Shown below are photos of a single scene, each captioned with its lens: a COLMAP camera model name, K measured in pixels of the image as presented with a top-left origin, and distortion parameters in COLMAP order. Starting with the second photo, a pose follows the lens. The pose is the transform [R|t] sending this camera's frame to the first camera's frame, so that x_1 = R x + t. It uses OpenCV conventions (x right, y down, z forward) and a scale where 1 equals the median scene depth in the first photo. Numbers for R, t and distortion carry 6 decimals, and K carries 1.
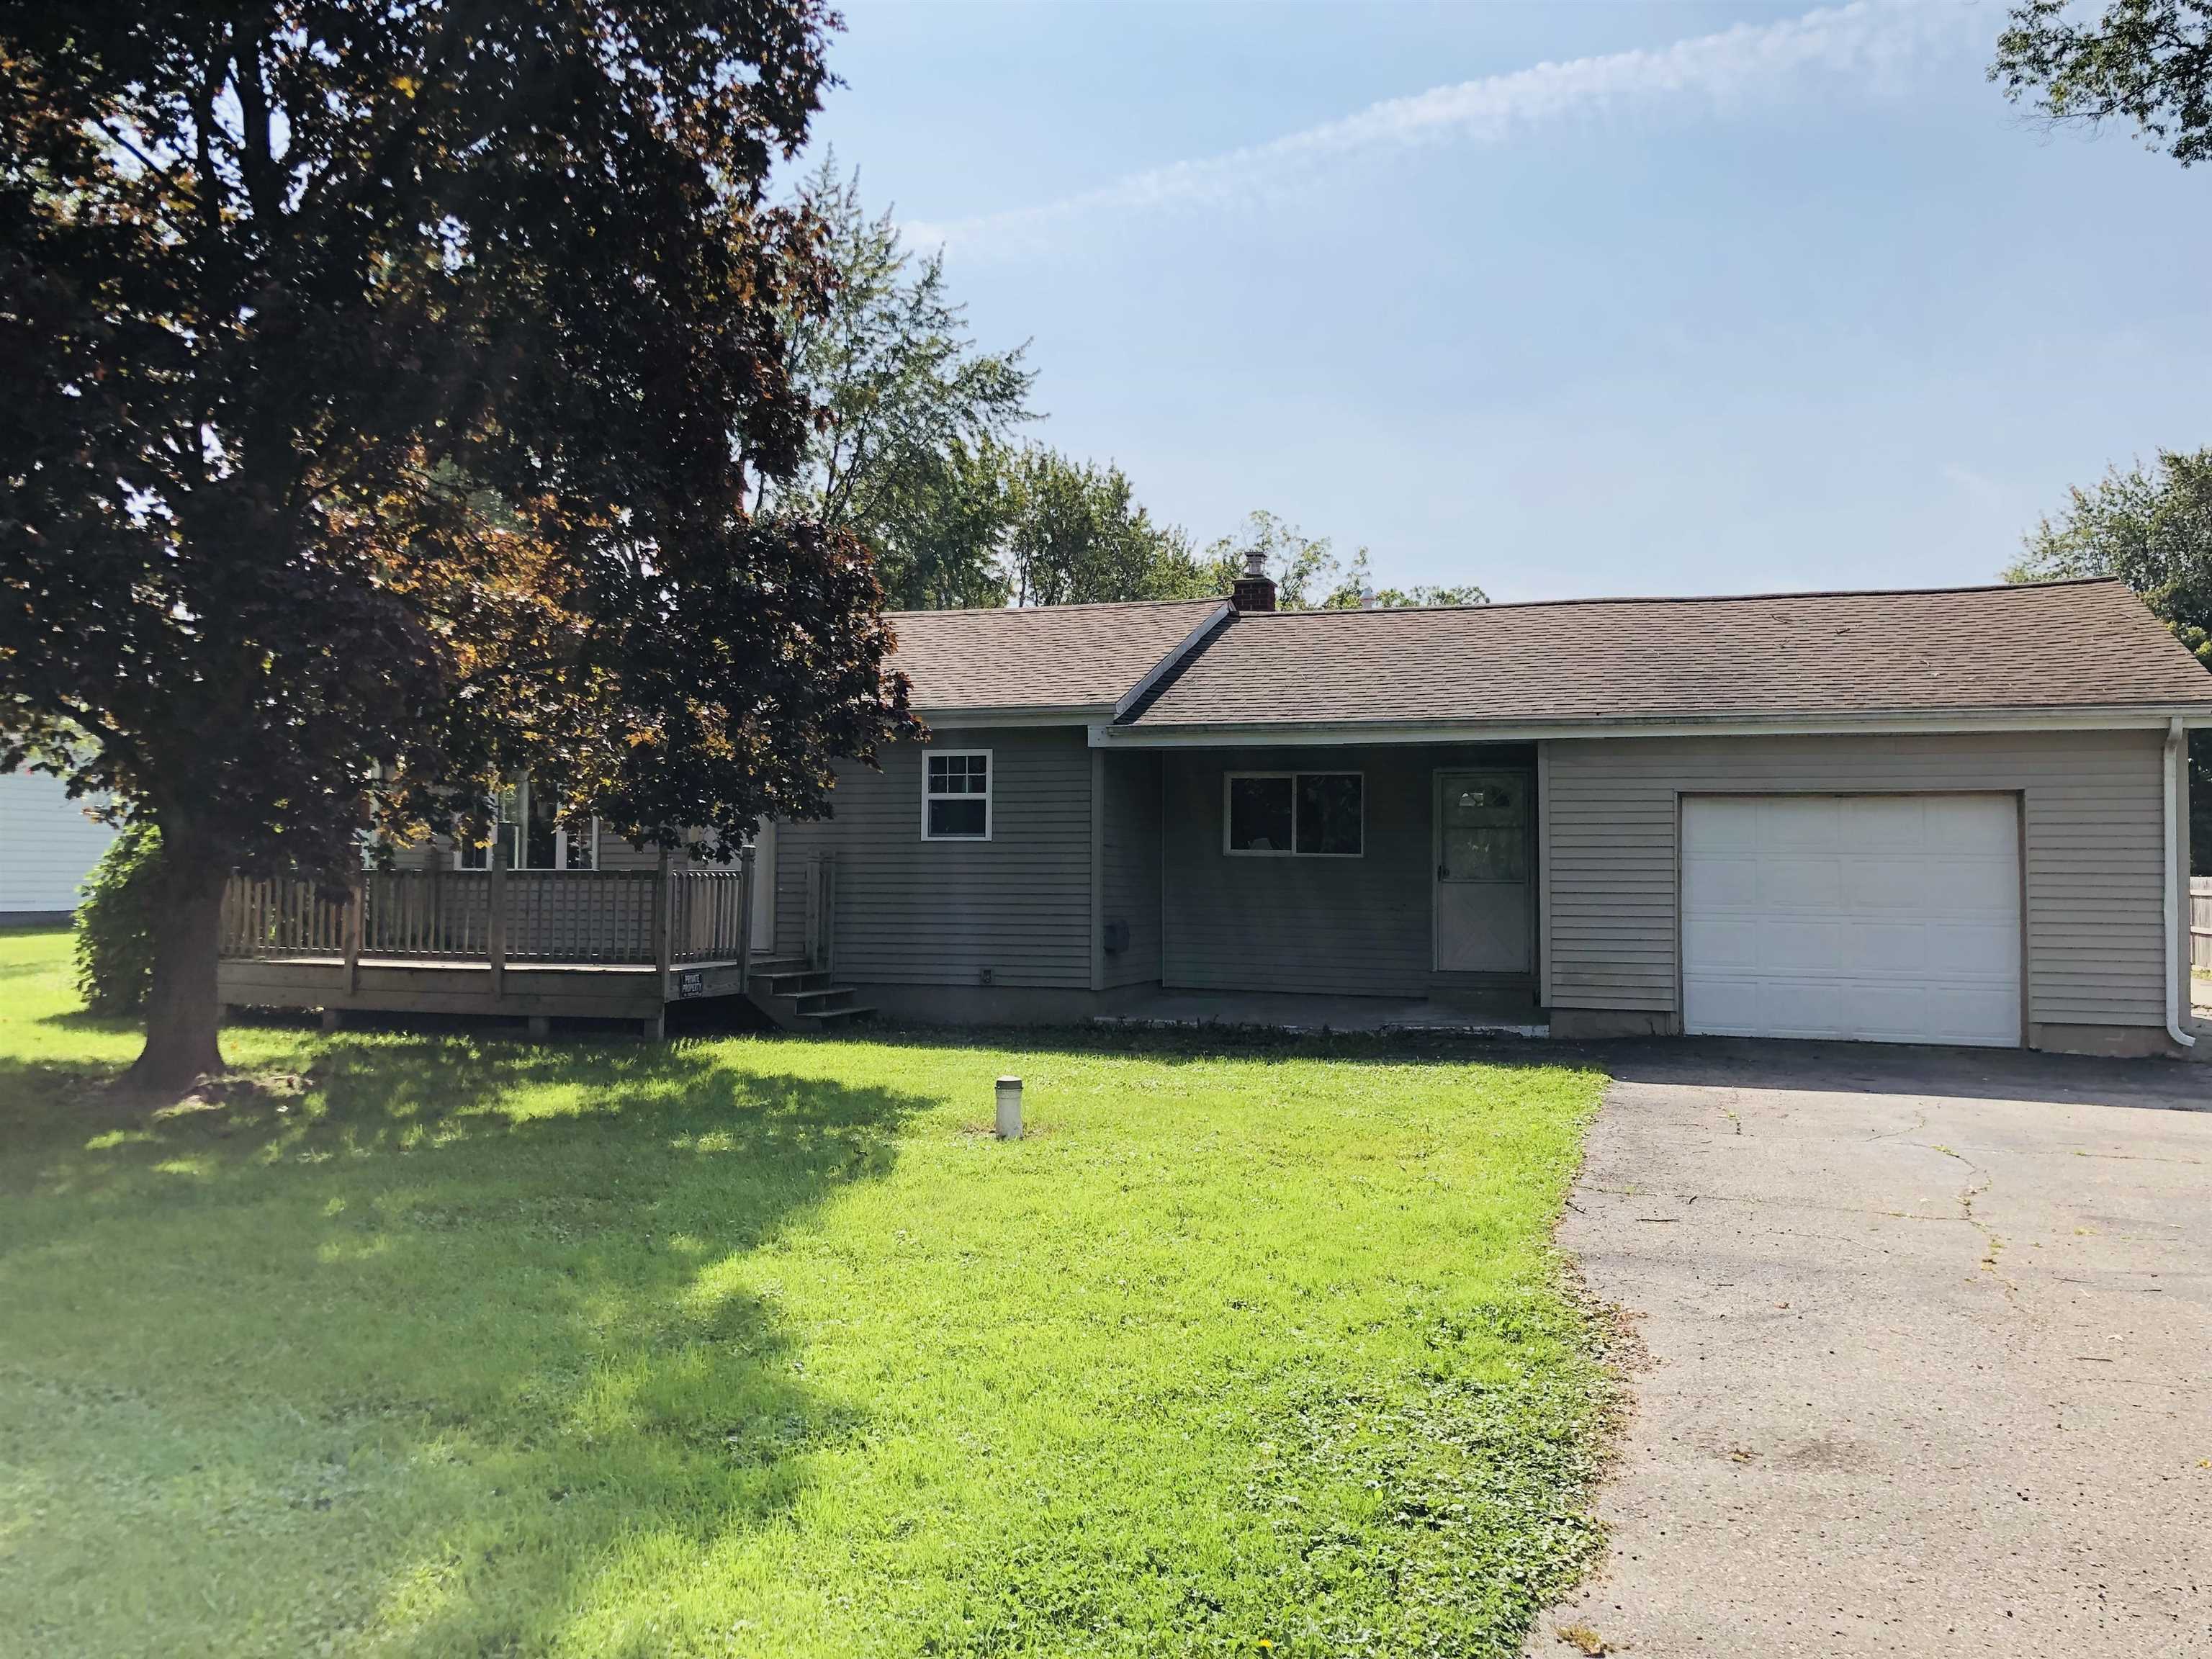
lens RADIAL K [[1847.9, 0, 1106.0], [0, 1847.9, 829.5], [0, 0, 1]] dist [0.091106, -0.126407]
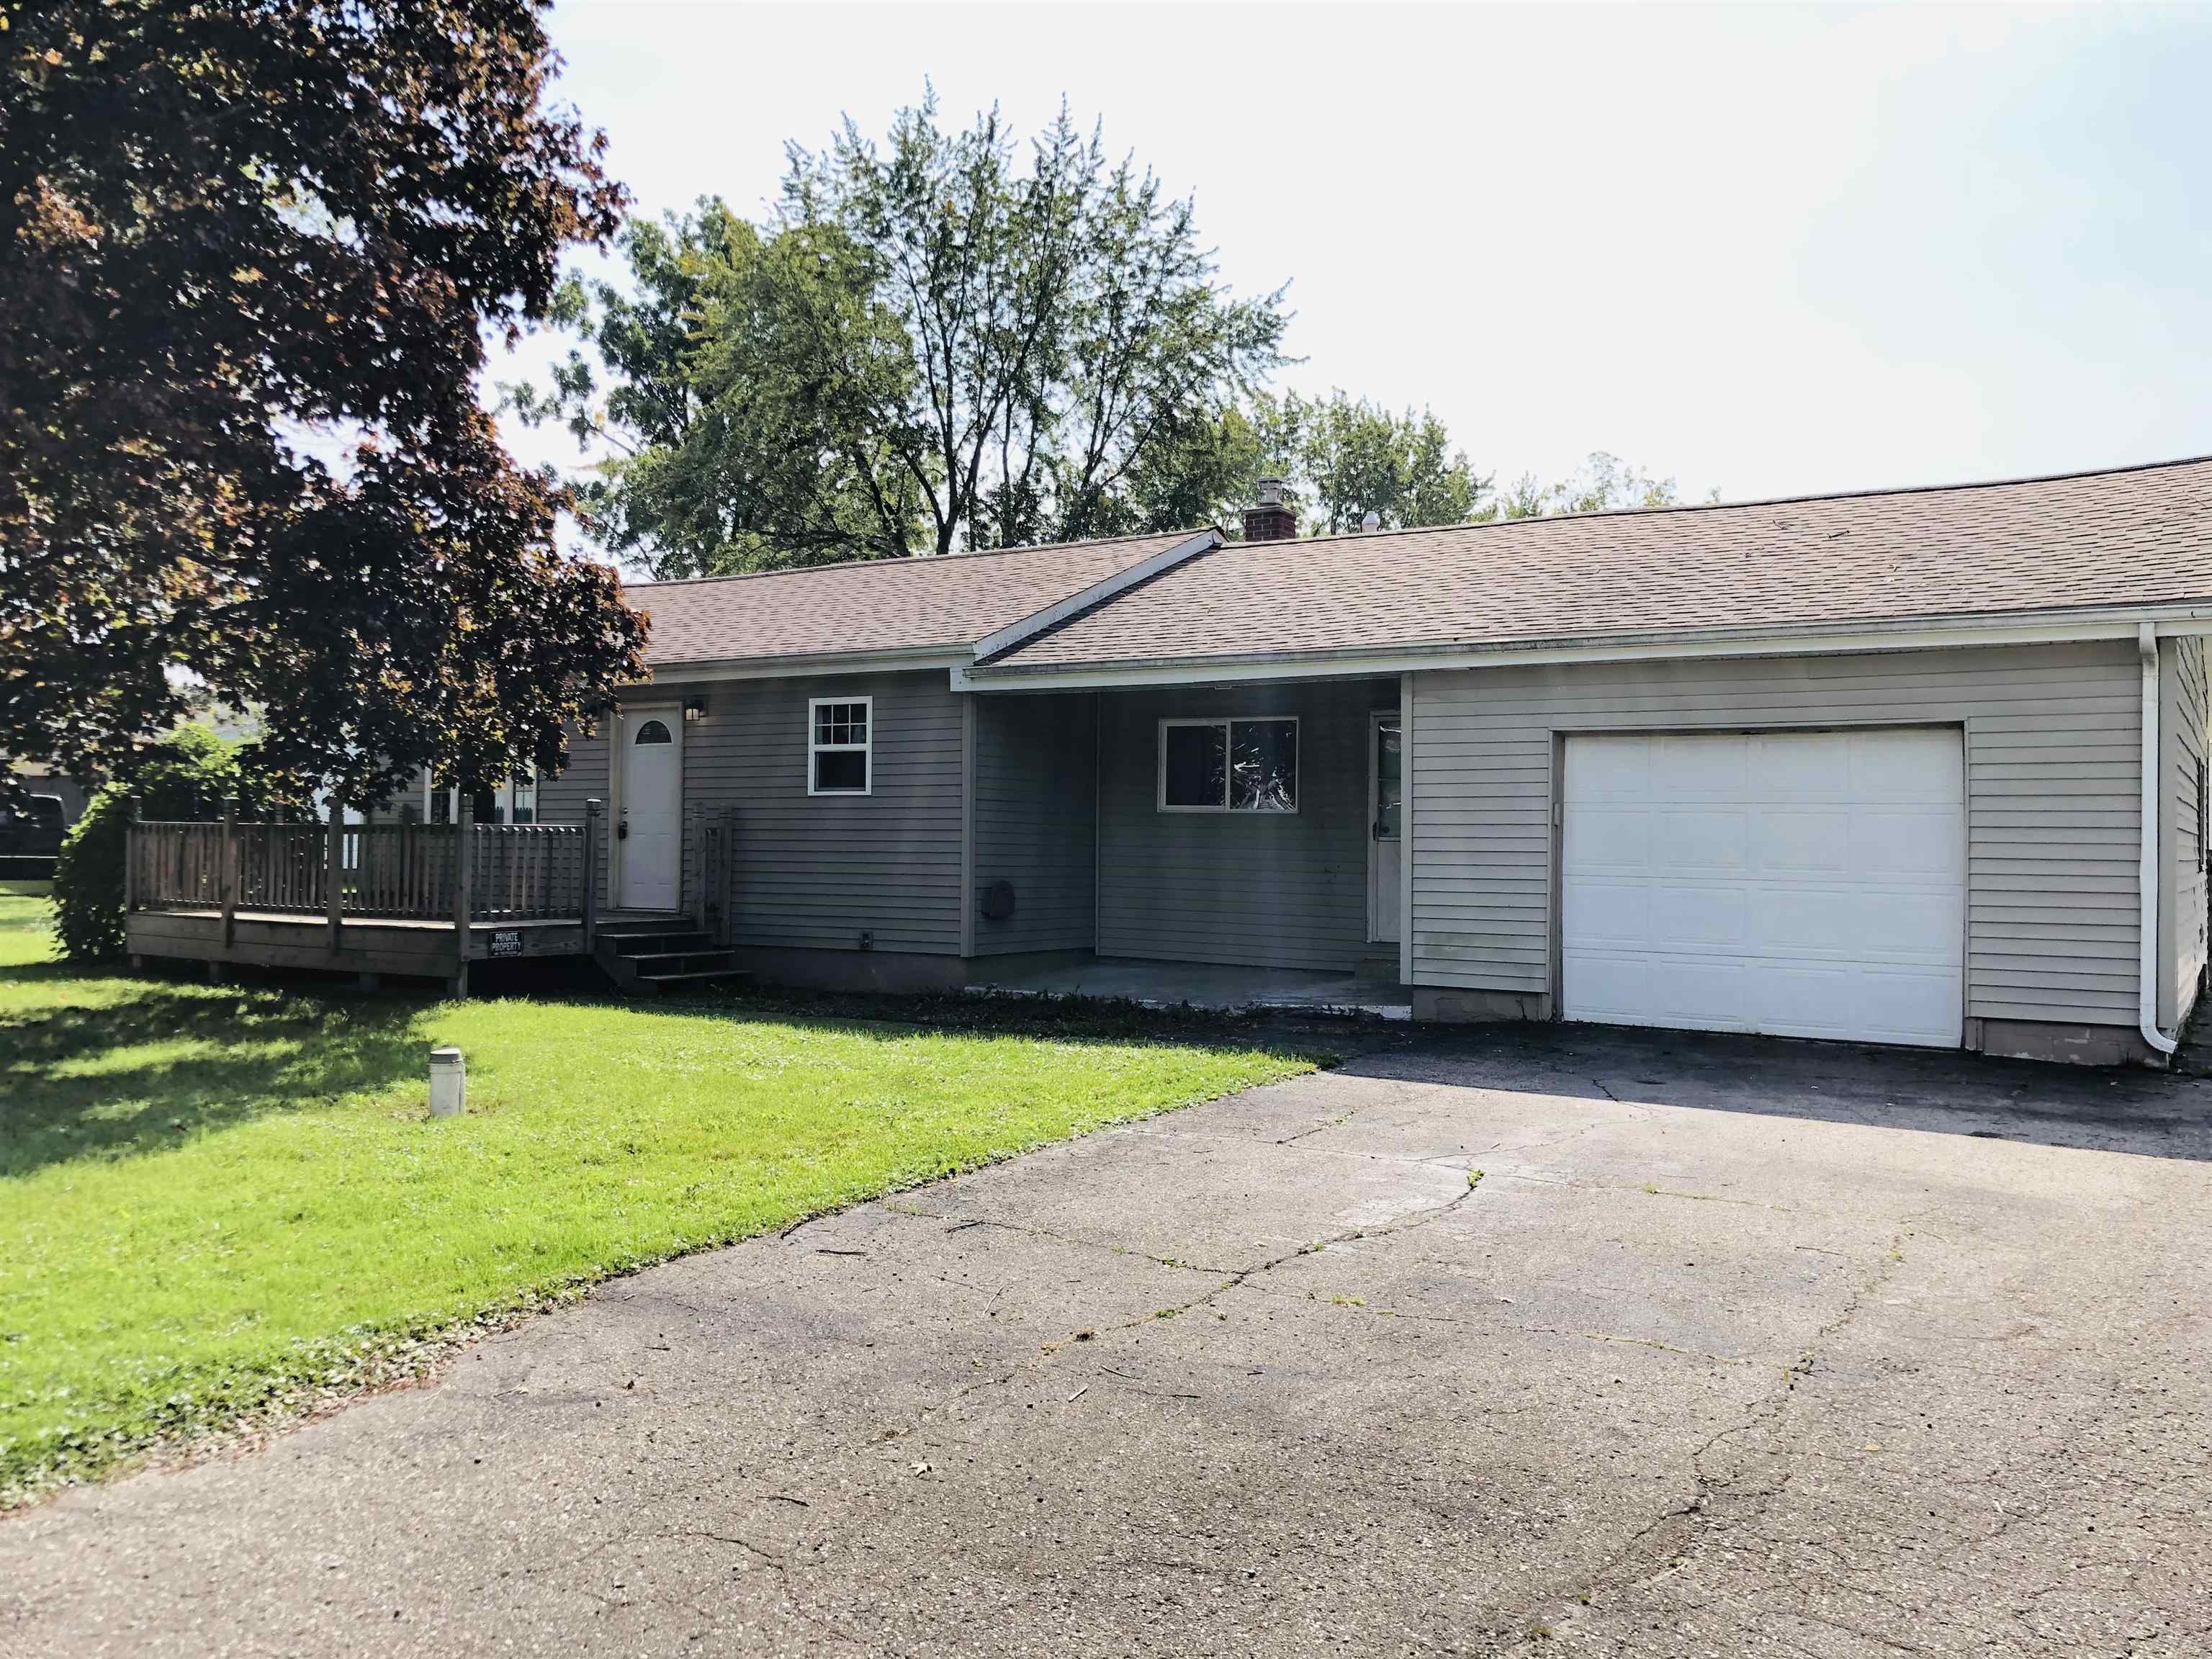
lens RADIAL K [[1847.9, 0, 1106.0], [0, 1847.9, 829.5], [0, 0, 1]] dist [0.091106, -0.126407]
pose [[0.970060, 0.001387, -0.242861, 0.288086], [0.002443, 0.999877, 0.015469, 0.009754], [0.242853, -0.015599, 0.969938, 0.129187]]
